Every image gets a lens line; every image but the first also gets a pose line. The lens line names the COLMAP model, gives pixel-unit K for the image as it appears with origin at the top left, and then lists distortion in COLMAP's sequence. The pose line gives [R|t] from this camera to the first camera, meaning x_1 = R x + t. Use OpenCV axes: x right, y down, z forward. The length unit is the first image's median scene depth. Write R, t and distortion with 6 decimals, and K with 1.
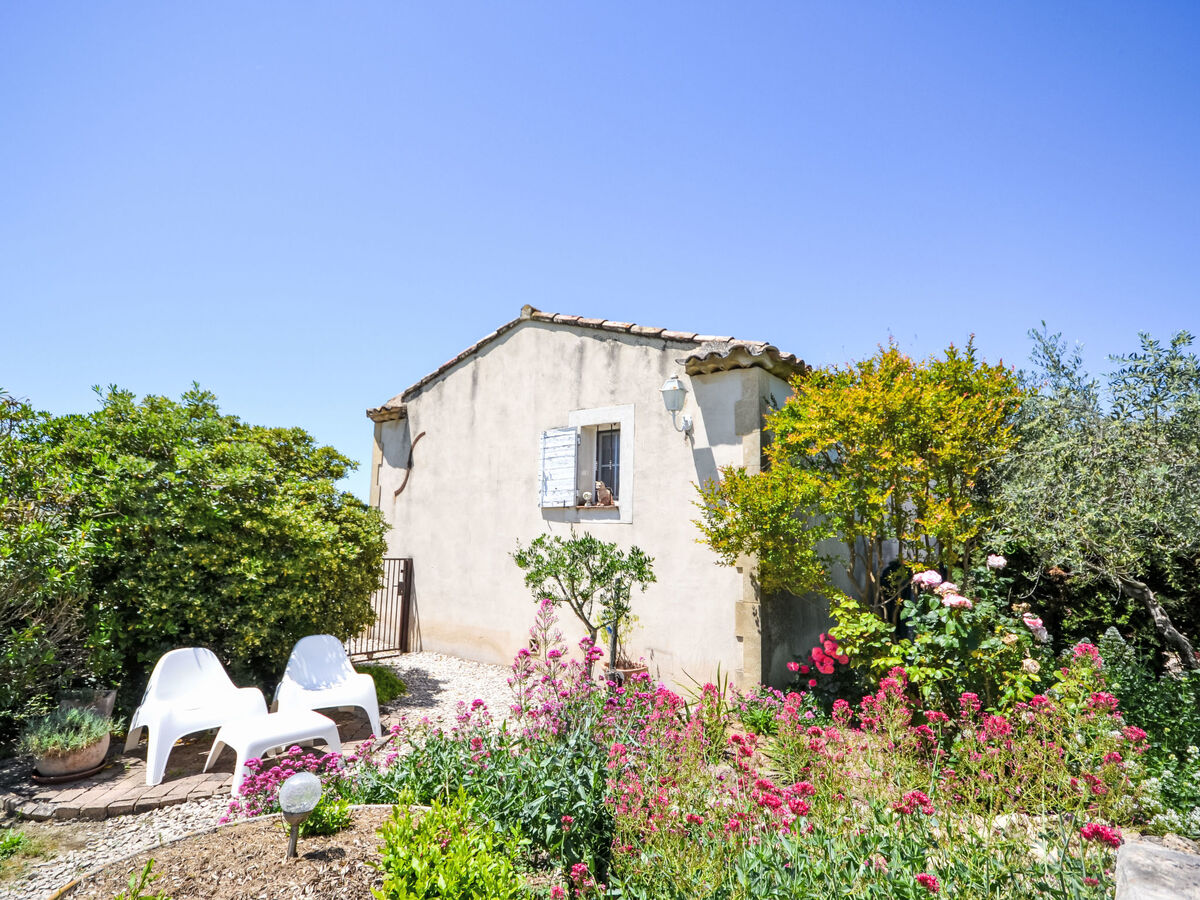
lens RADIAL K [[646.2, 0, 592.3], [0, 646.2, 460.6], [0, 0, 1]] dist [0.007195, -0.001070]
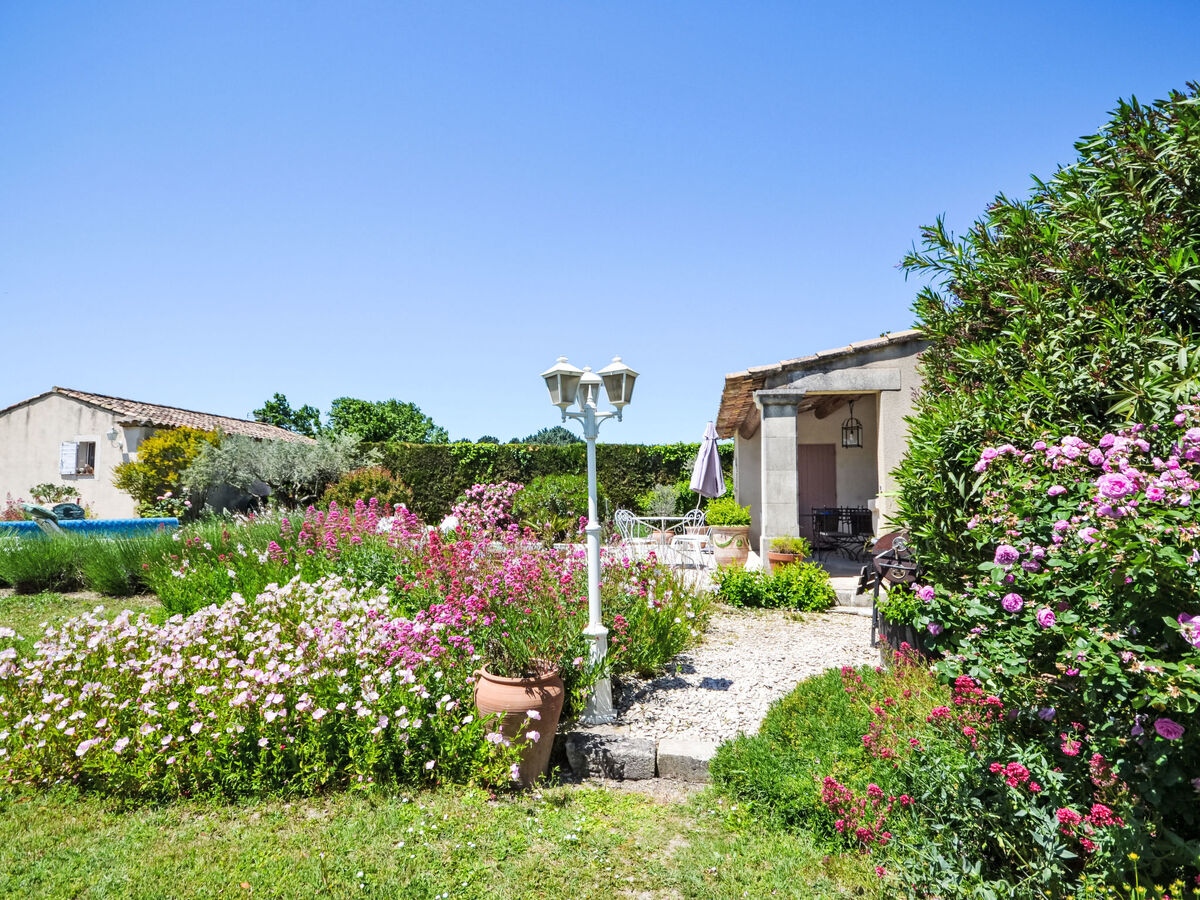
lens RADIAL K [[646.2, 0, 597.1], [0, 646.2, 461.0], [0, 0, 1]] dist [0.007195, -0.001070]
pose [[0.893849, 0.004124, 0.448350, 0.698413], [-0.033517, 0.997775, 0.057642, -0.205560], [-0.447114, -0.066550, 0.891998, -2.303552]]
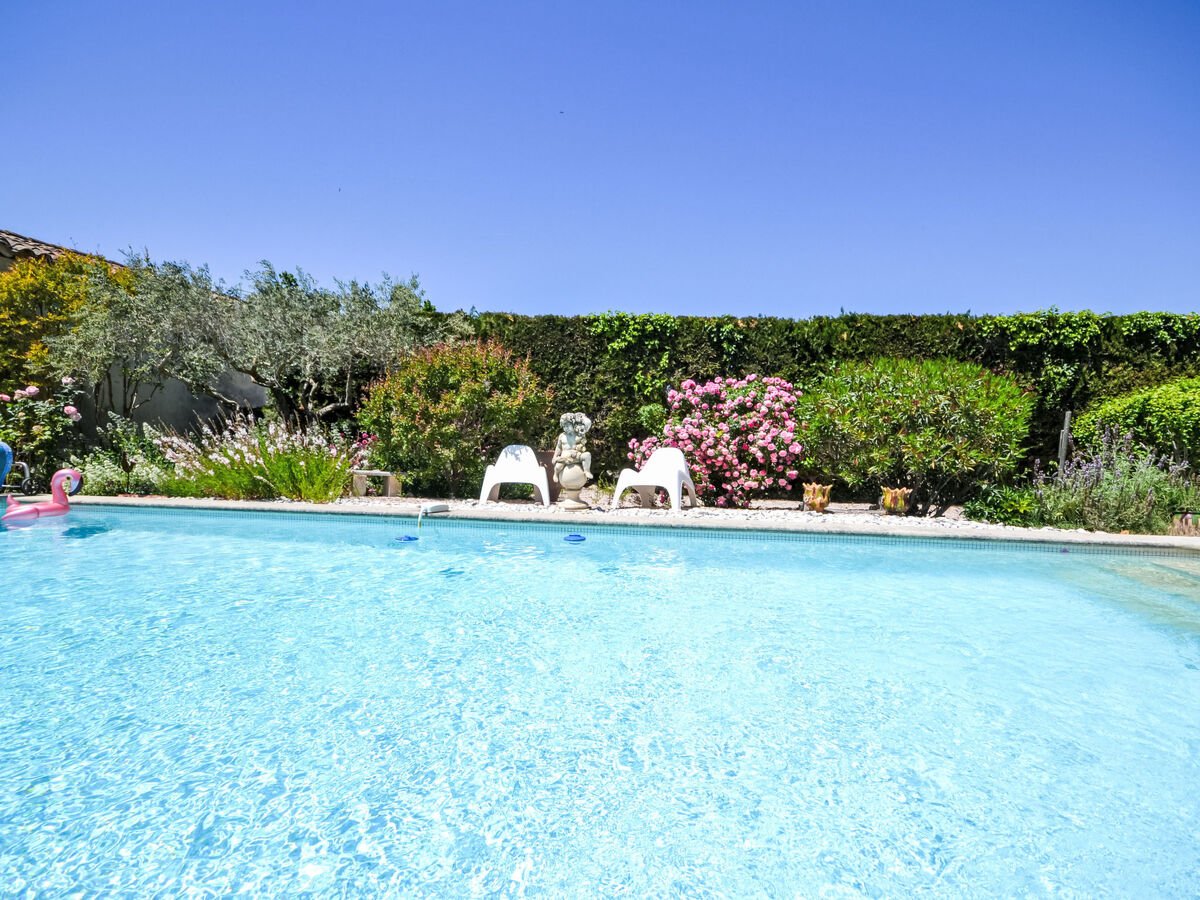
lens RADIAL K [[601.6, 0, 597.5], [0, 601.6, 453.7], [0, 0, 1]] dist [-0.000426, -0.002730]
pose [[0.892910, -0.029666, 0.449257, 0.756639], [-0.046417, 0.986445, 0.157392, 0.017091], [-0.447837, -0.161390, 0.879429, -0.745507]]
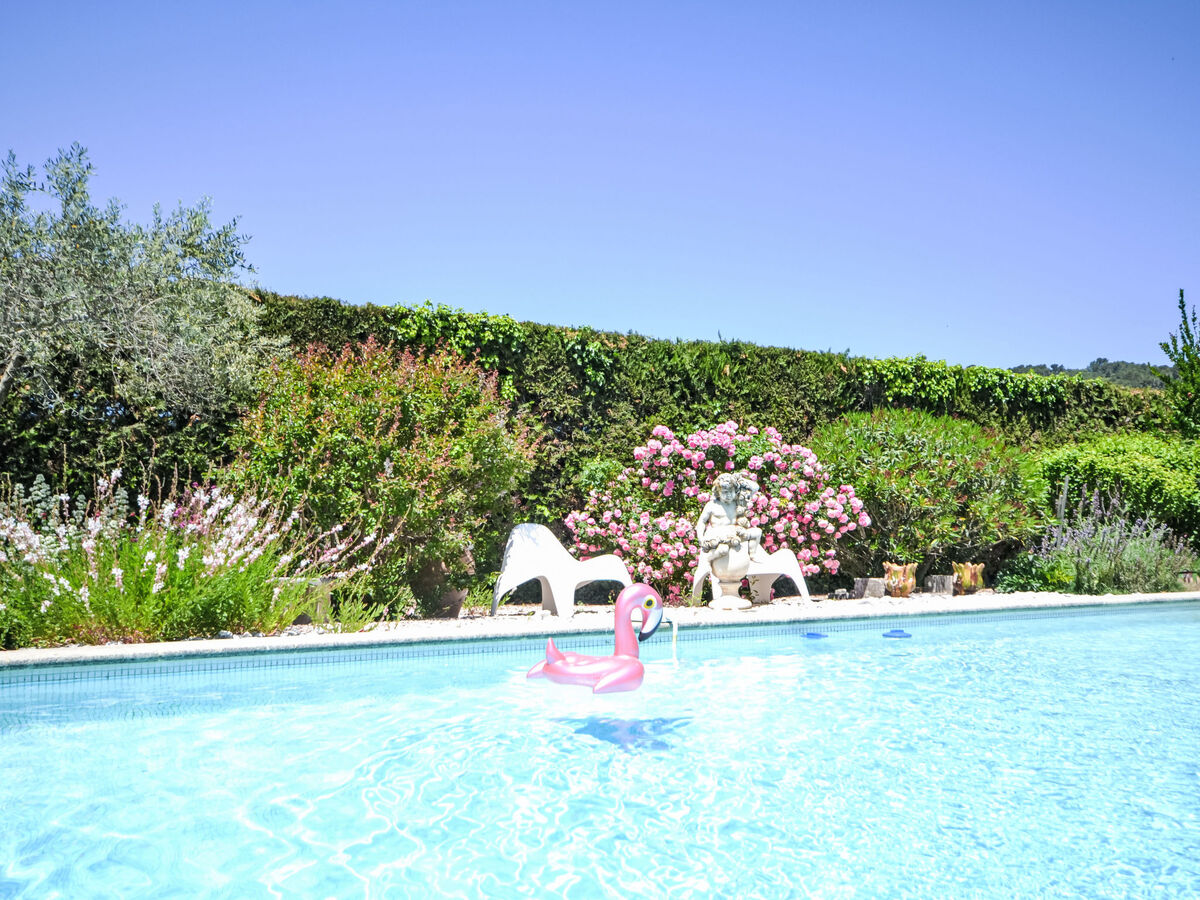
lens RADIAL K [[1099.6, 0, 595.2], [0, 1099.6, 454.9], [0, 0, 1]] dist [-0.016893, 0.000000]
pose [[0.438176, 0.021892, 0.898623, 0.106966], [-0.100135, 0.994670, 0.024595, 0.061900], [-0.893295, -0.100760, 0.438032, -0.353627]]
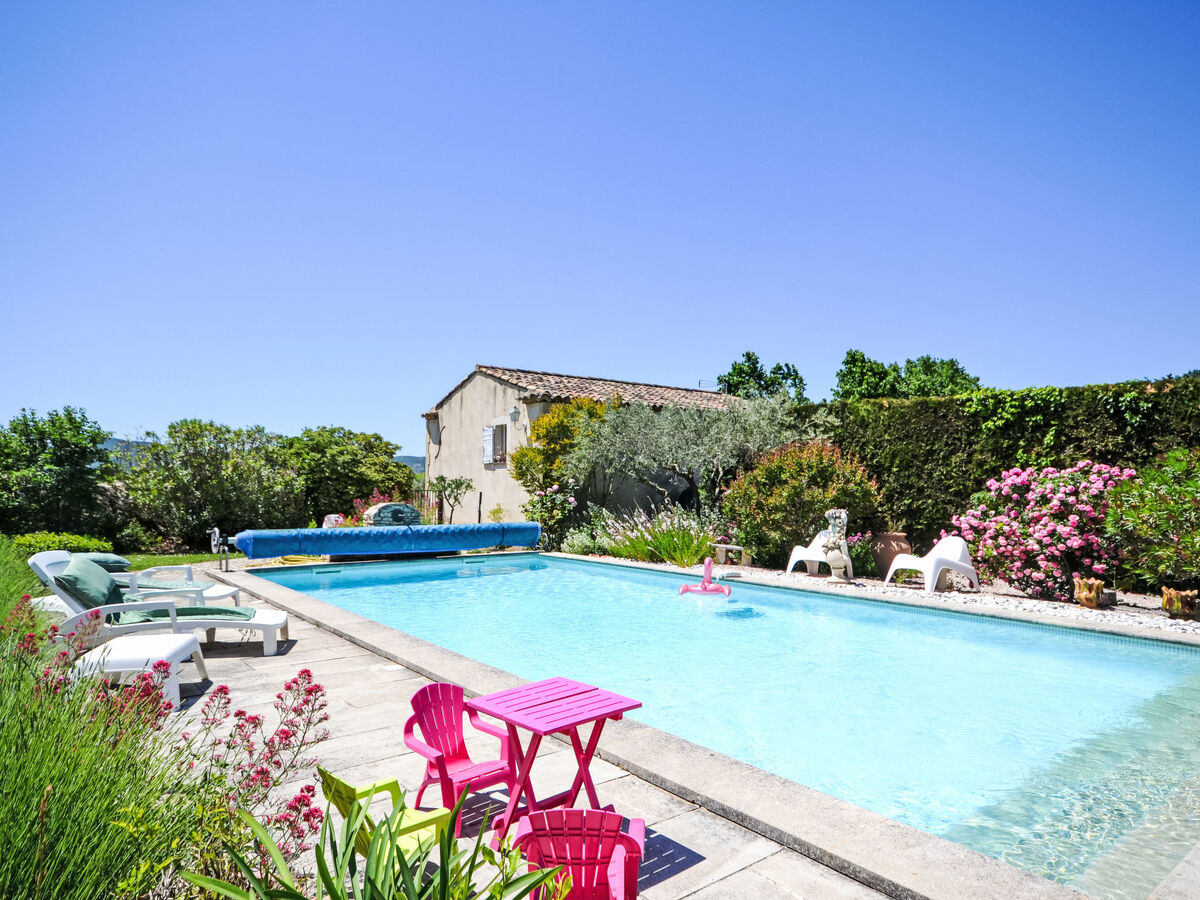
lens RADIAL K [[733.9, 0, 599.8], [0, 733.9, 454.1], [0, 0, 1]] dist [0.003300, 0.010410]
pose [[0.962979, -0.034484, -0.267360, 1.040583], [0.054892, 0.996089, 0.069234, -0.116505], [0.263927, -0.081347, 0.961106, -1.352522]]
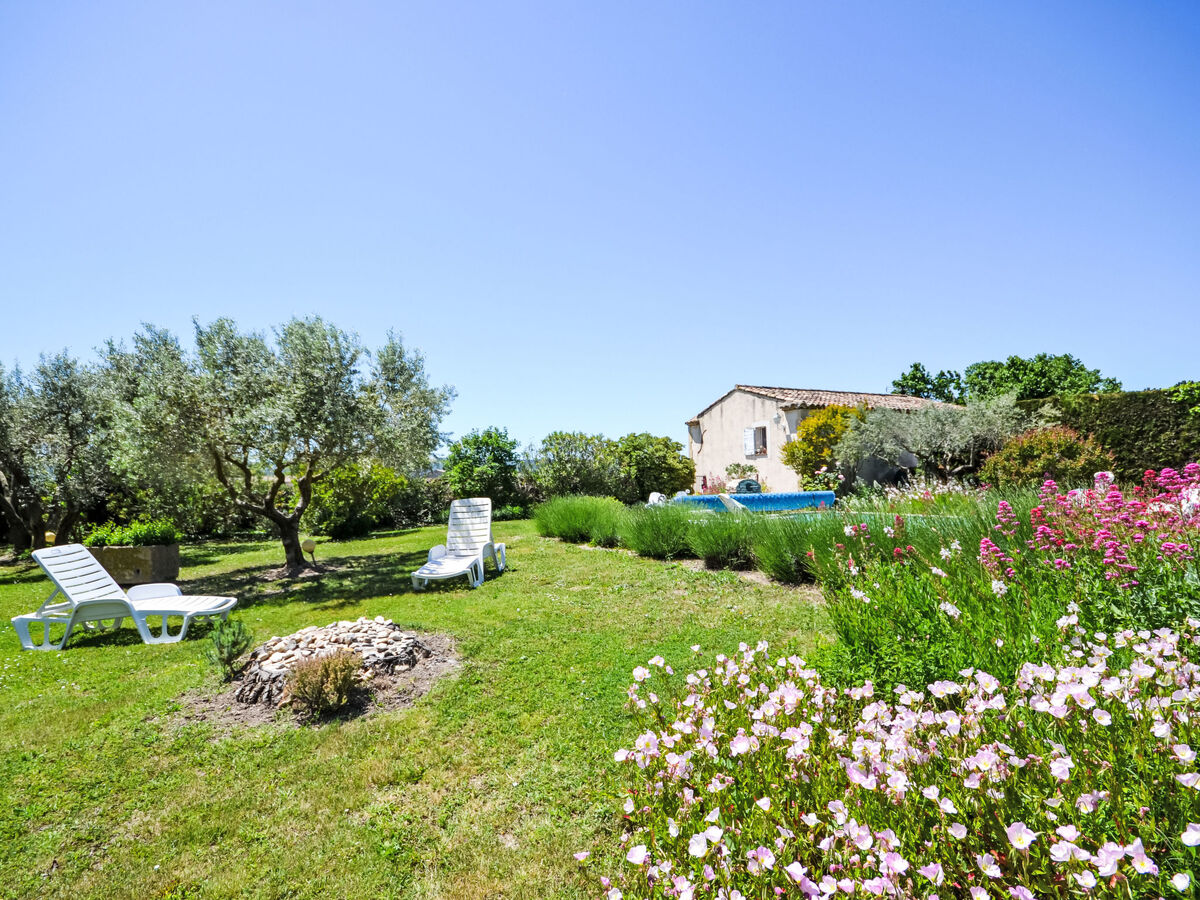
lens RADIAL K [[601.6, 0, 597.0], [0, 601.6, 460.7], [0, 0, 1]] dist [-0.000426, -0.002730]
pose [[0.886532, -0.060504, -0.458695, 0.650611], [0.101170, 0.992771, 0.064583, -0.166605], [0.451471, -0.103661, 0.886244, -1.960398]]
